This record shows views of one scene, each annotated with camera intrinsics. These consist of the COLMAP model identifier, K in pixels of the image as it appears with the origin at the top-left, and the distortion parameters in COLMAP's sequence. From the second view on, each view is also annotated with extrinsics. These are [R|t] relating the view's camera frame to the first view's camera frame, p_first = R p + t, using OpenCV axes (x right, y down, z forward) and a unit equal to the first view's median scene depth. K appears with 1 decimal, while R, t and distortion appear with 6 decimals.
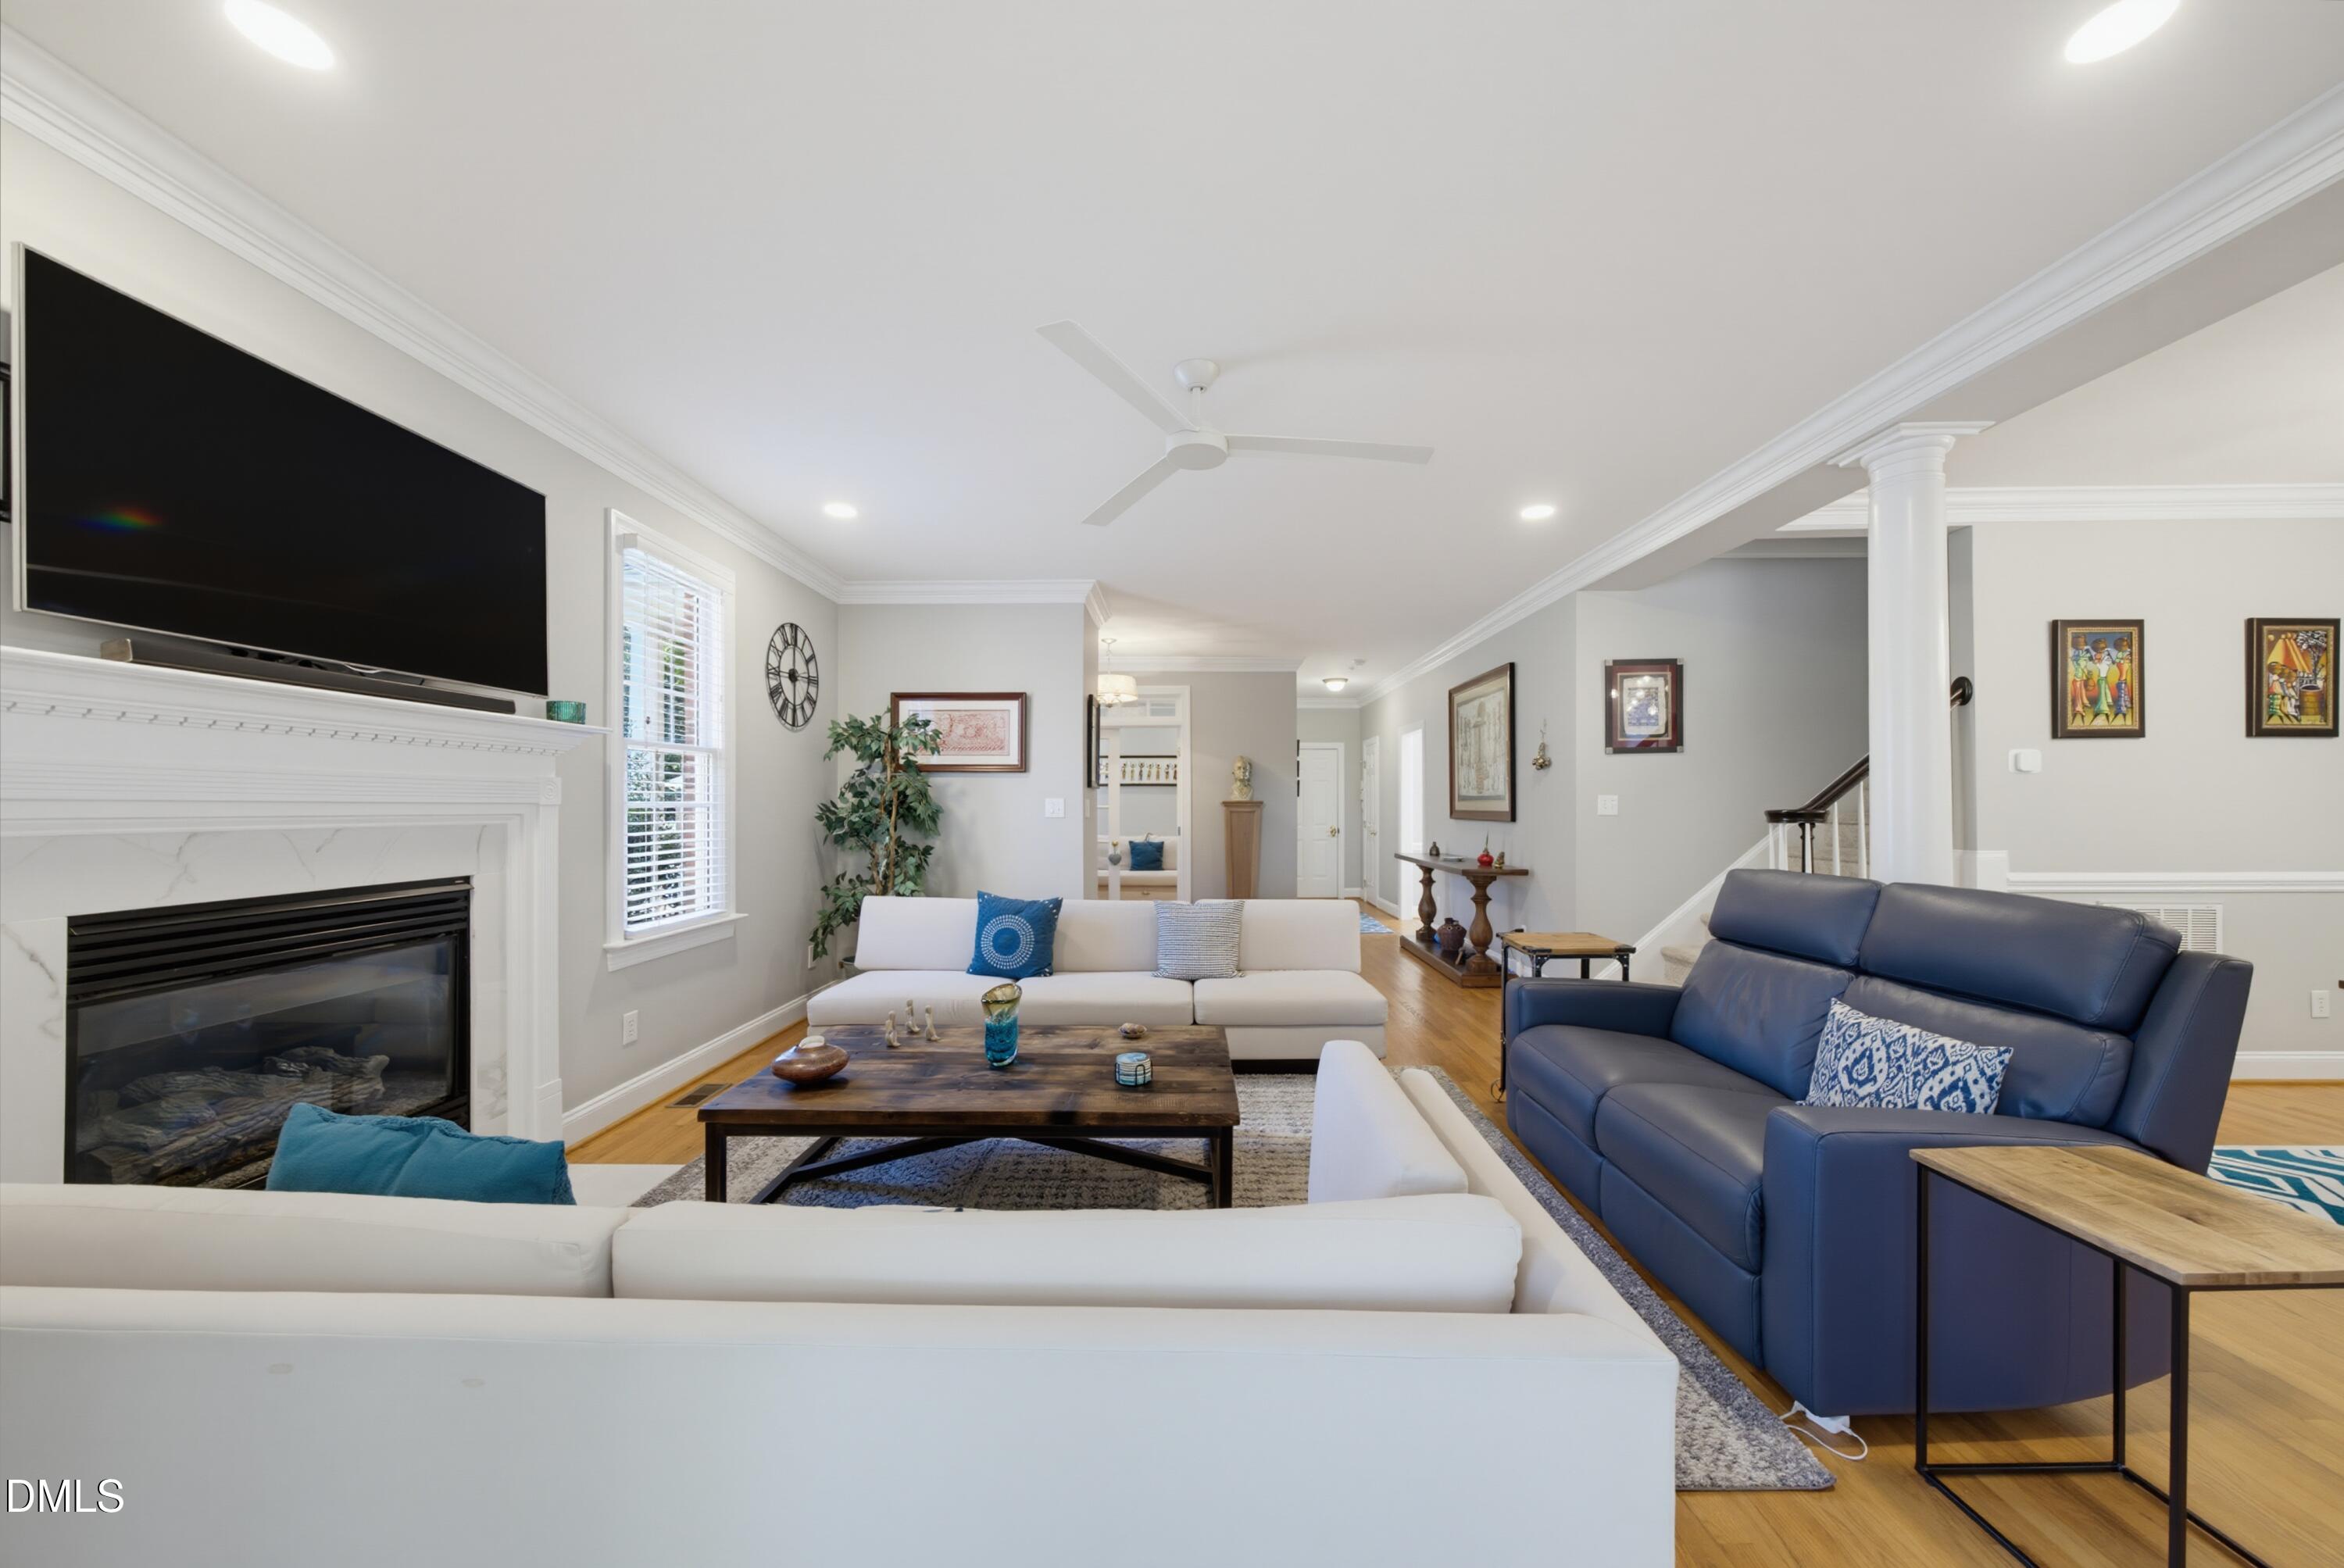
lens RADIAL K [[817.2, 0, 1181.6], [0, 817.2, 793.7], [0, 0, 1]] dist [-0.006889, 0.002205]
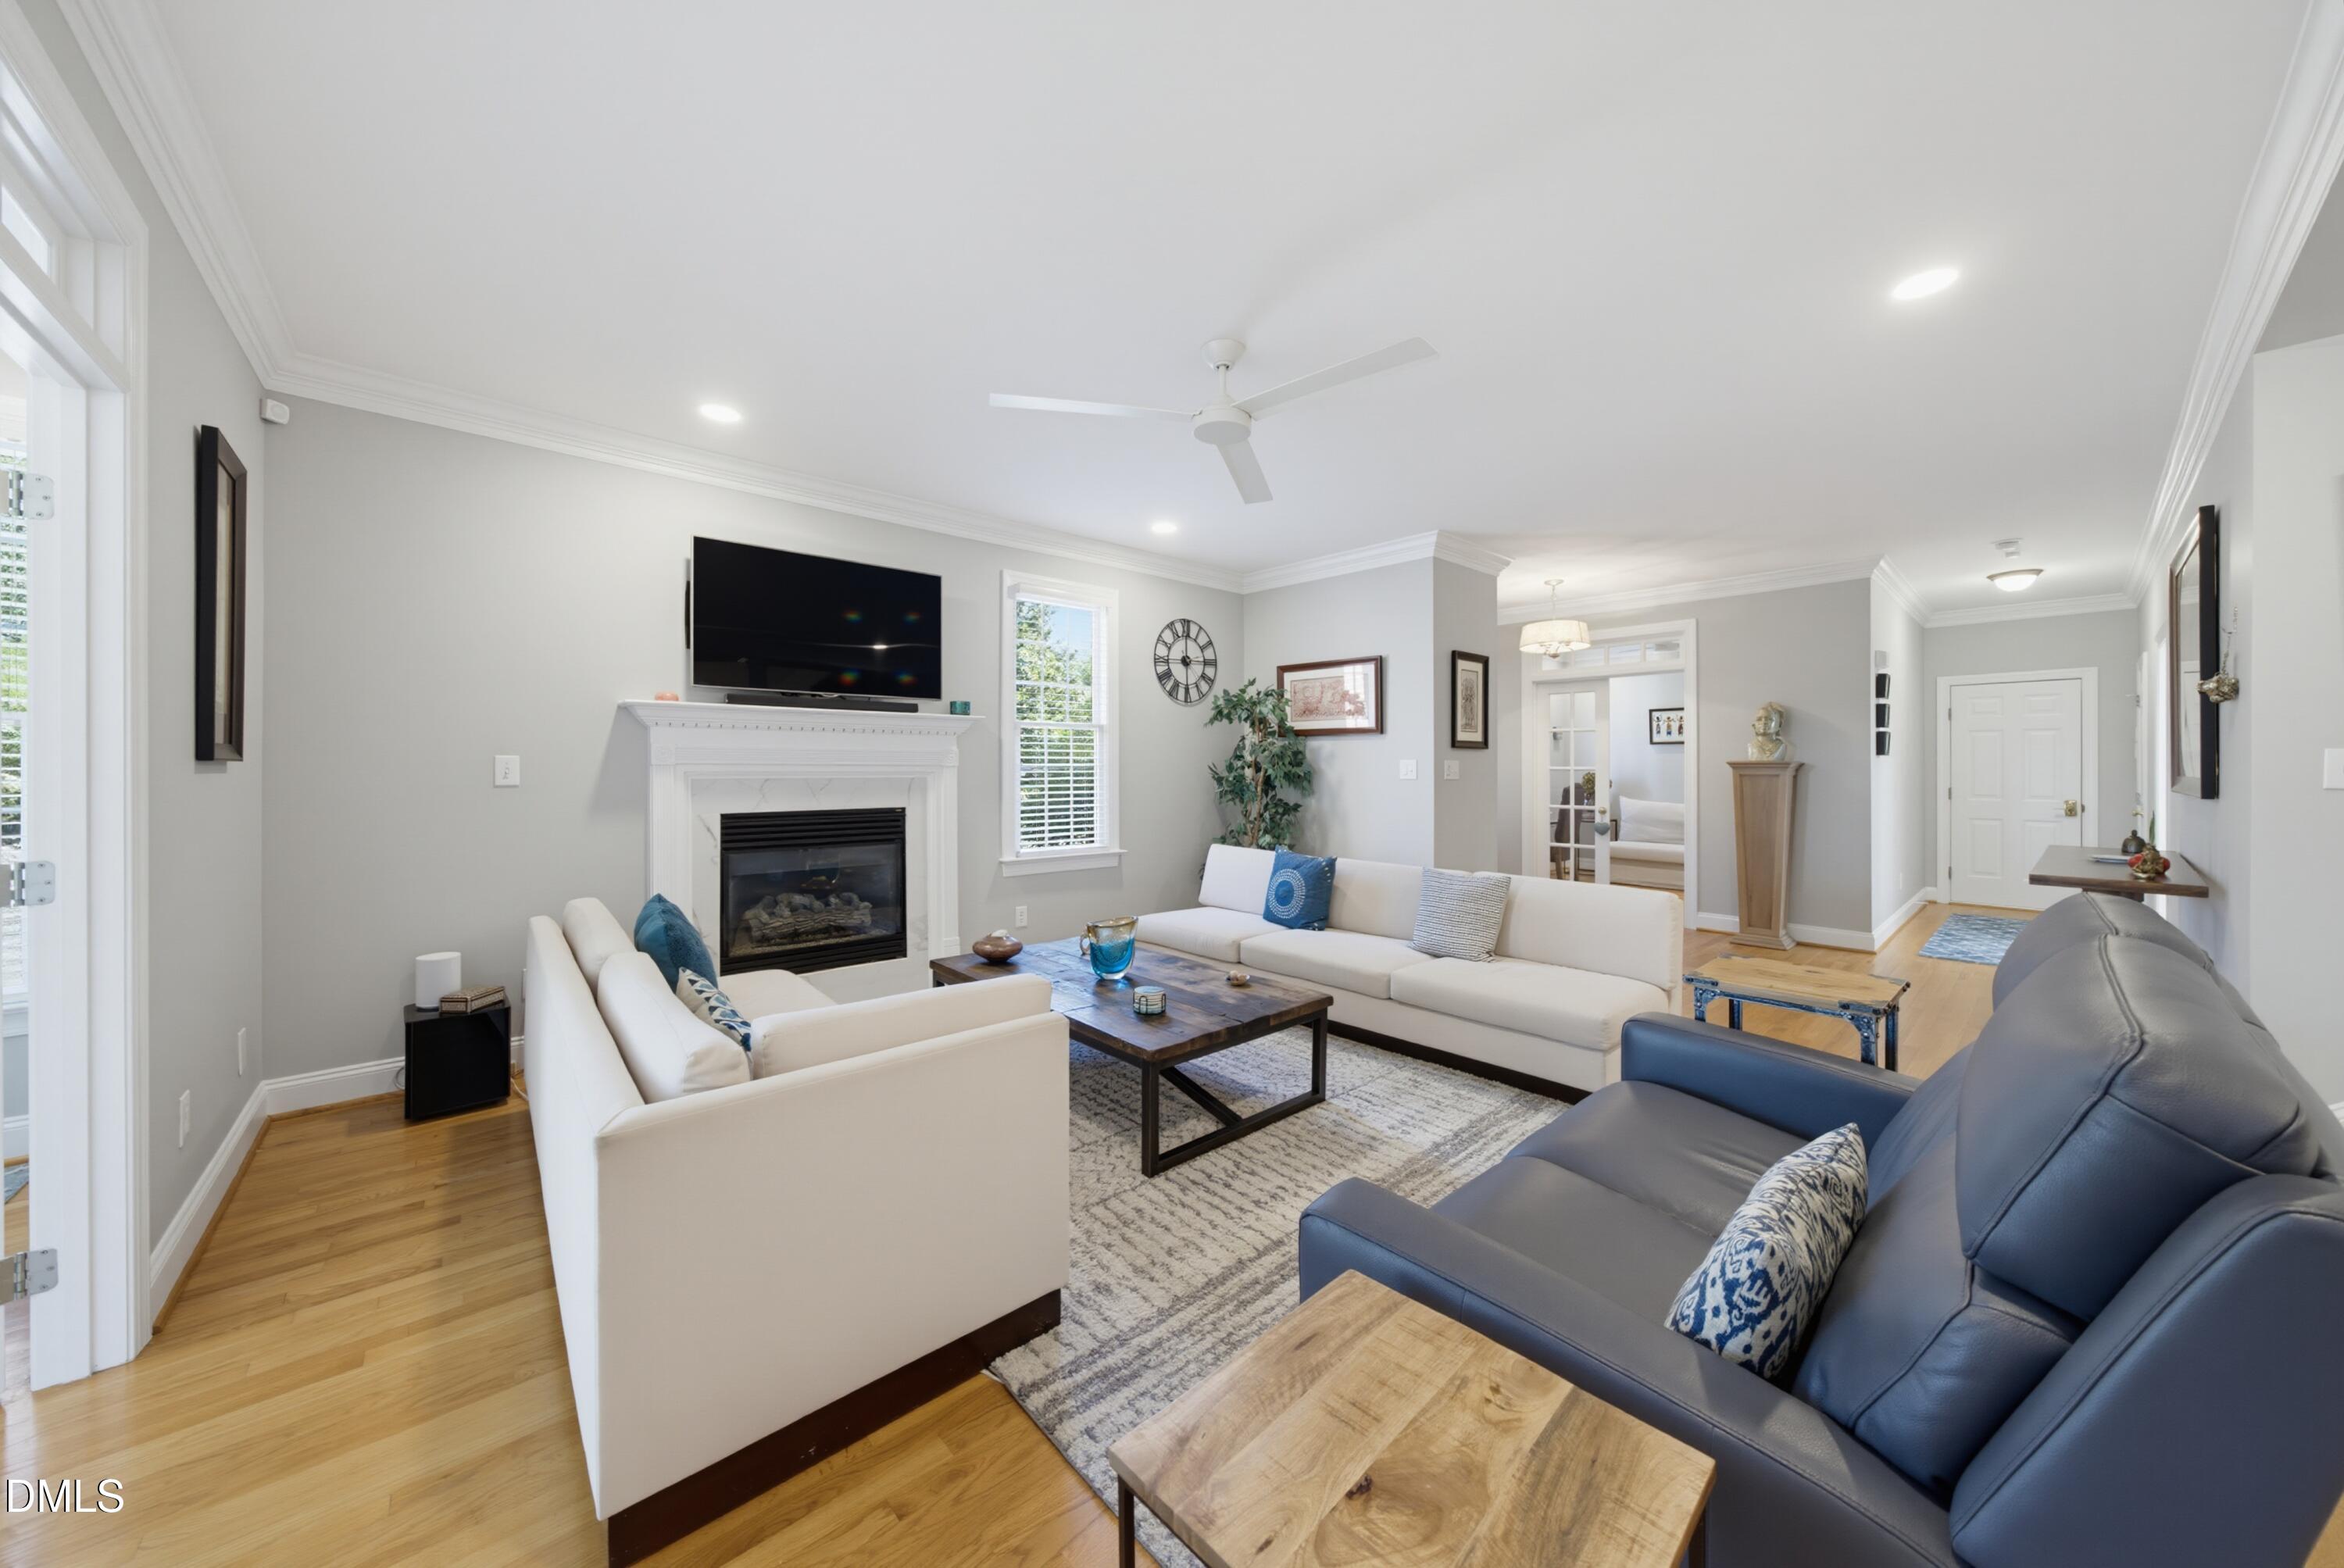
lens RADIAL K [[817.2, 0, 1150.4], [0, 817.2, 774.4], [0, 0, 1]] dist [-0.006889, 0.002205]
pose [[0.664444, 0.012639, -0.747231, 0.422161], [0.007258, 0.999701, 0.023363, -0.002617], [0.747303, -0.020947, 0.664154, 0.132378]]
